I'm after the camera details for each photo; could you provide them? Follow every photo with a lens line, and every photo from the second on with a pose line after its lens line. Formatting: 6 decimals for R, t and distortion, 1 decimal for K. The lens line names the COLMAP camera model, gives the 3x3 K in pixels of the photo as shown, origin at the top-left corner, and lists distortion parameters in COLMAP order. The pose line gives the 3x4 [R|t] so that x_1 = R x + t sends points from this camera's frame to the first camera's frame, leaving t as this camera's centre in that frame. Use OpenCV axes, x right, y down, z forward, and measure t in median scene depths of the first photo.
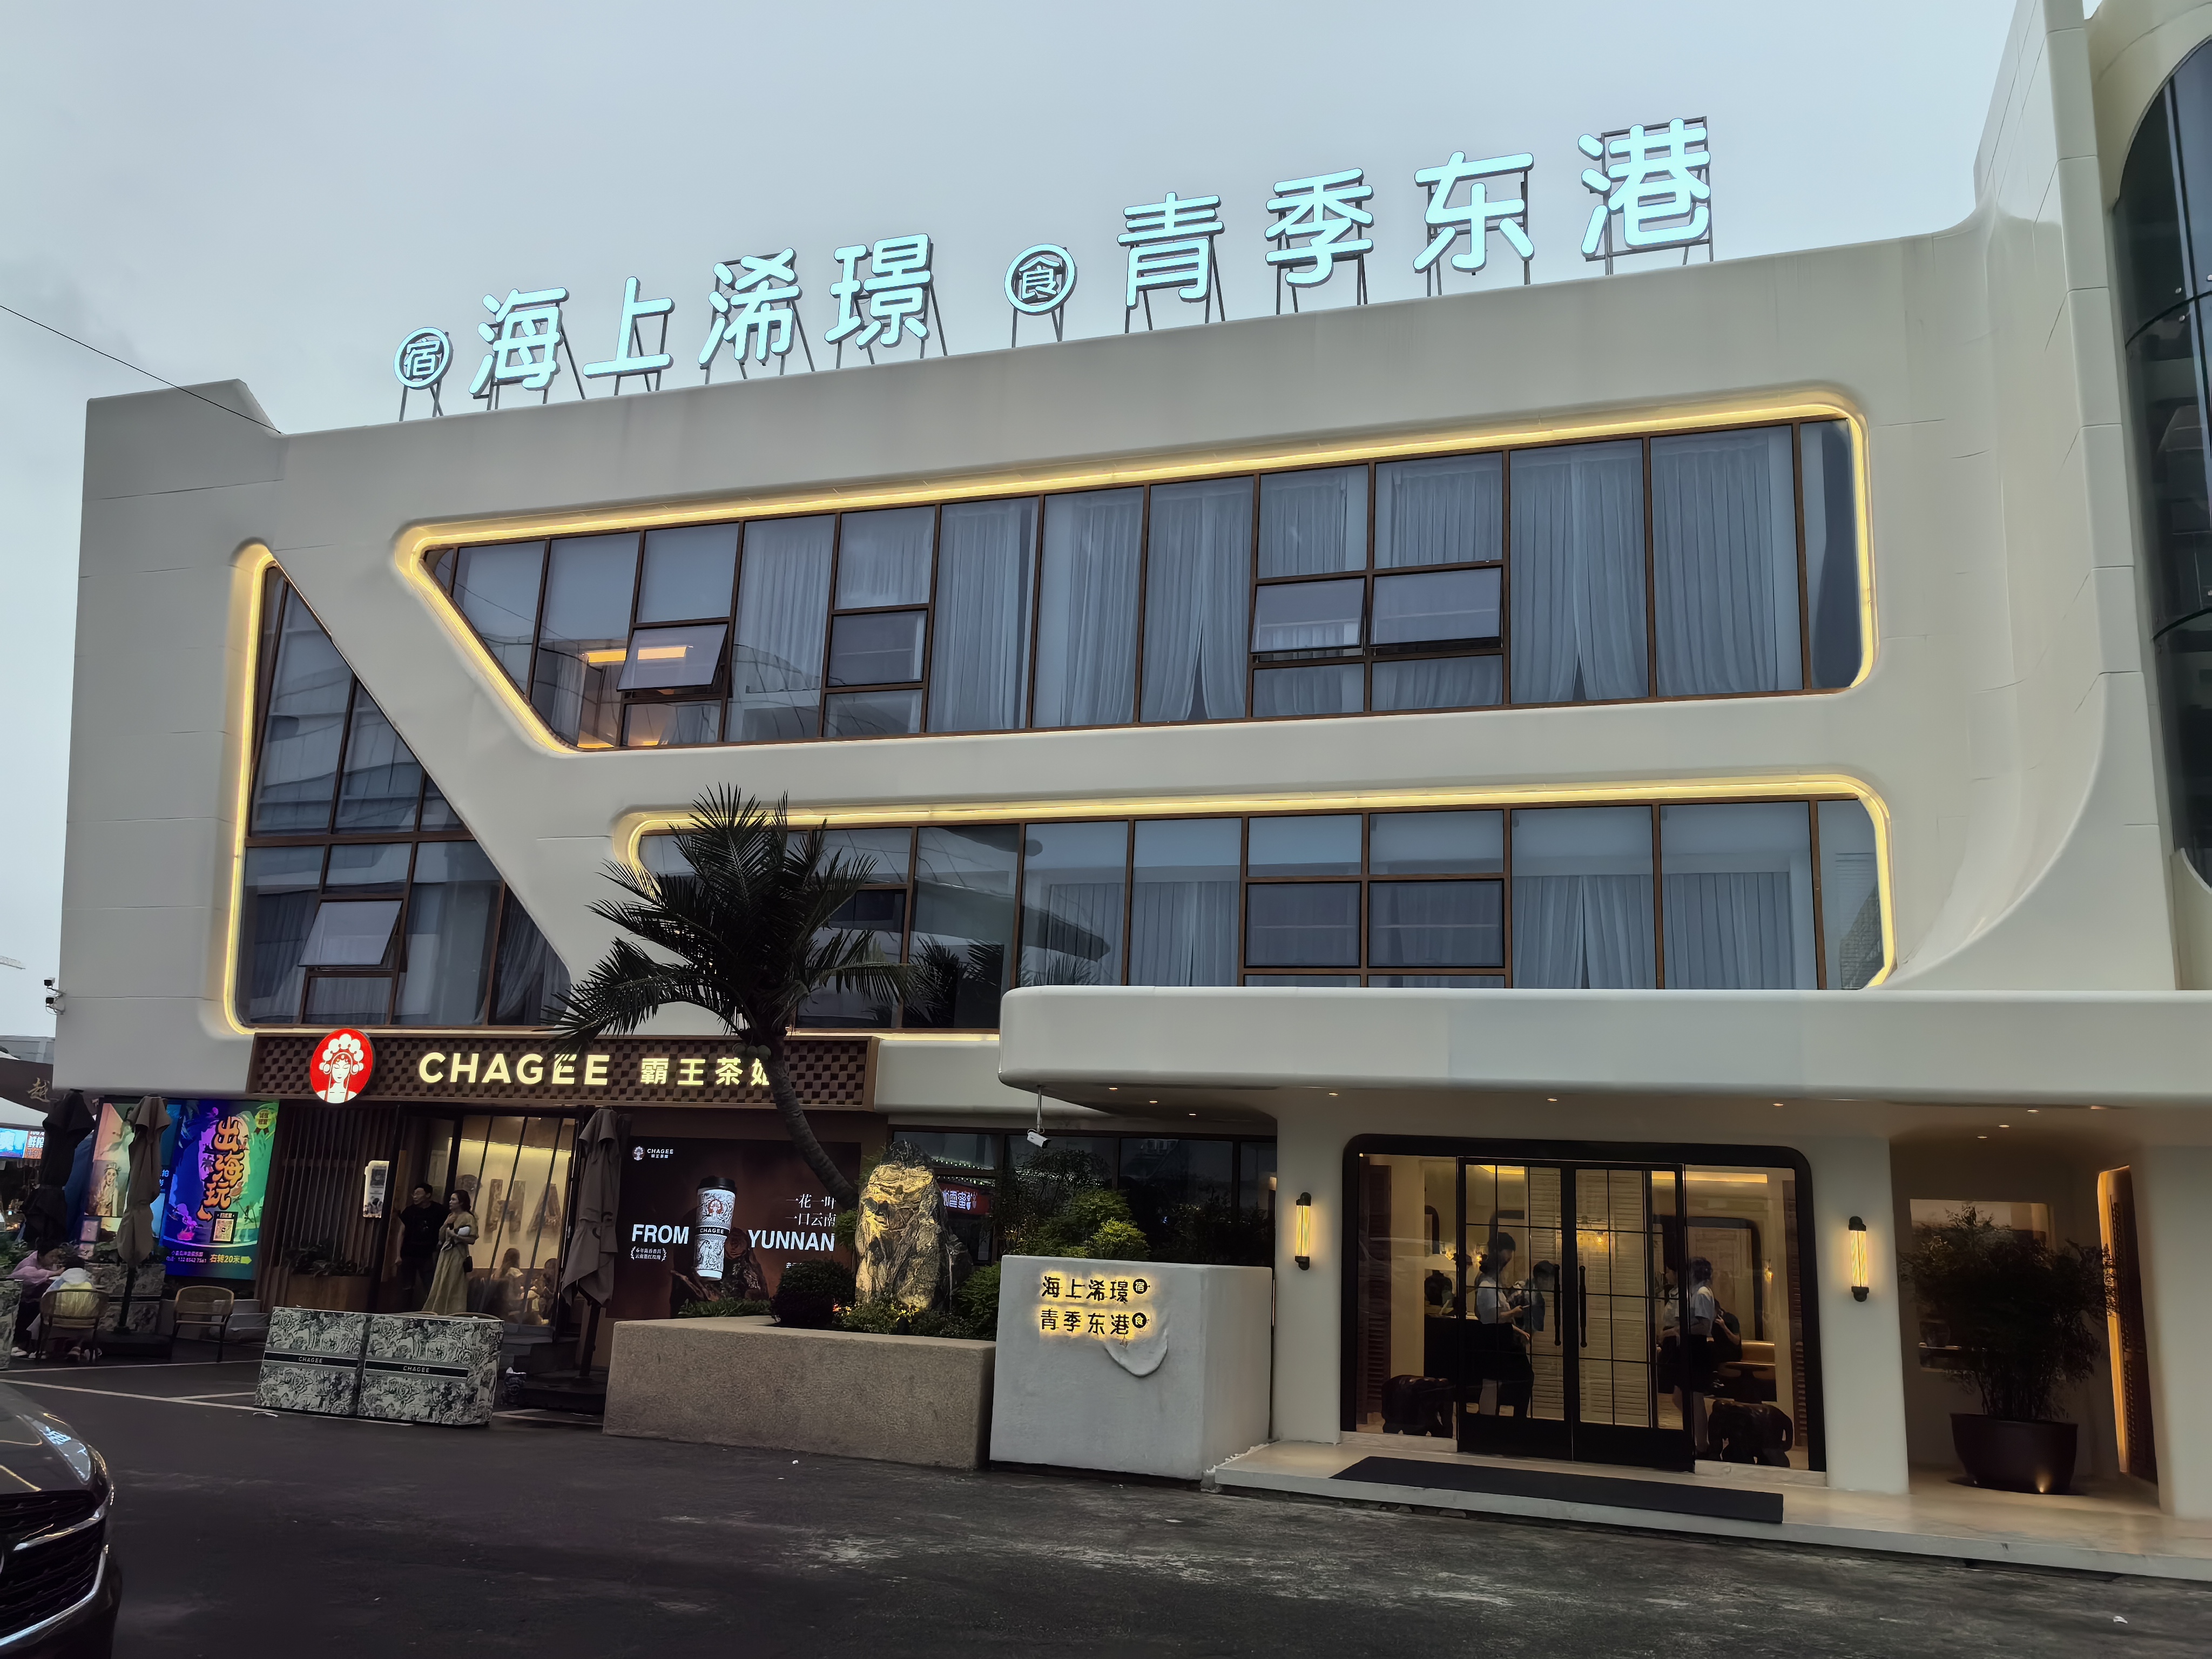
lens RADIAL K [[1720.7, 0, 1105.0], [0, 1720.7, 834.2], [0, 0, 1]] dist [0.044388, -0.059381]
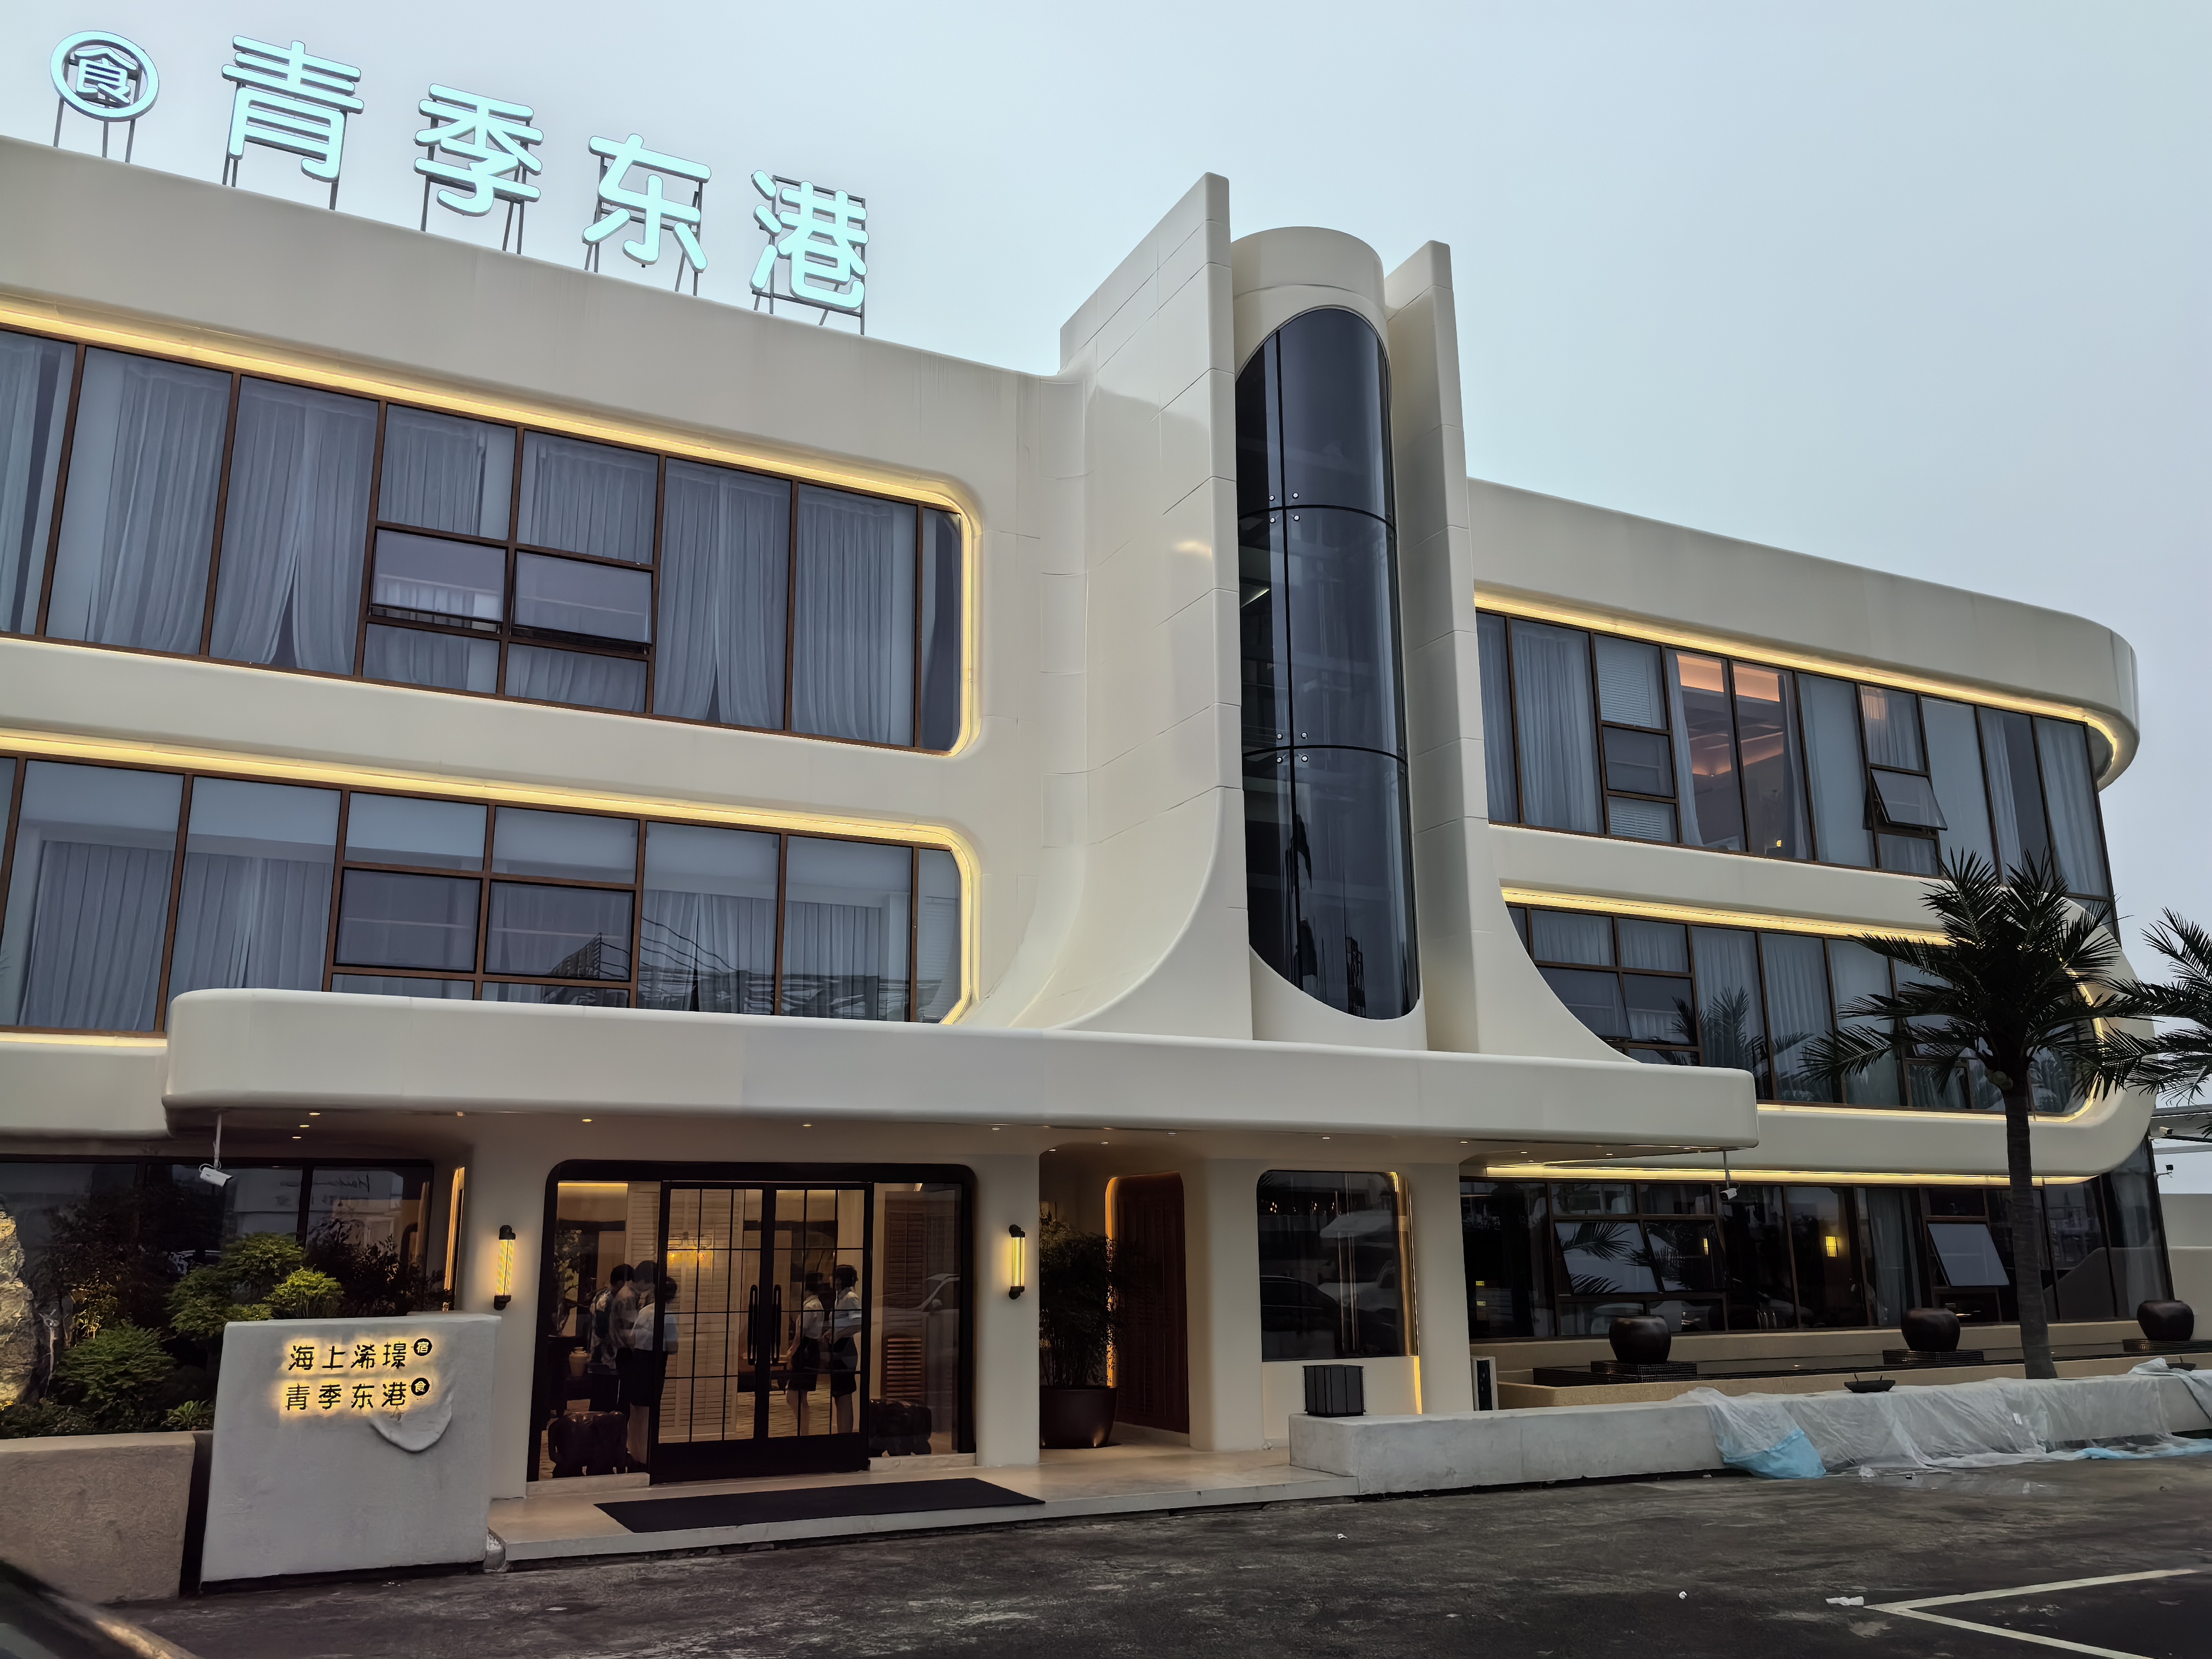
lens RADIAL K [[1720.7, 0, 1105.0], [0, 1720.7, 834.2], [0, 0, 1]] dist [0.044388, -0.059381]
pose [[0.716703, 0.112447, 0.688254, -0.244291], [-0.117040, 0.992311, -0.040246, 0.002116], [-0.687487, -0.051709, 0.724353, 0.103875]]
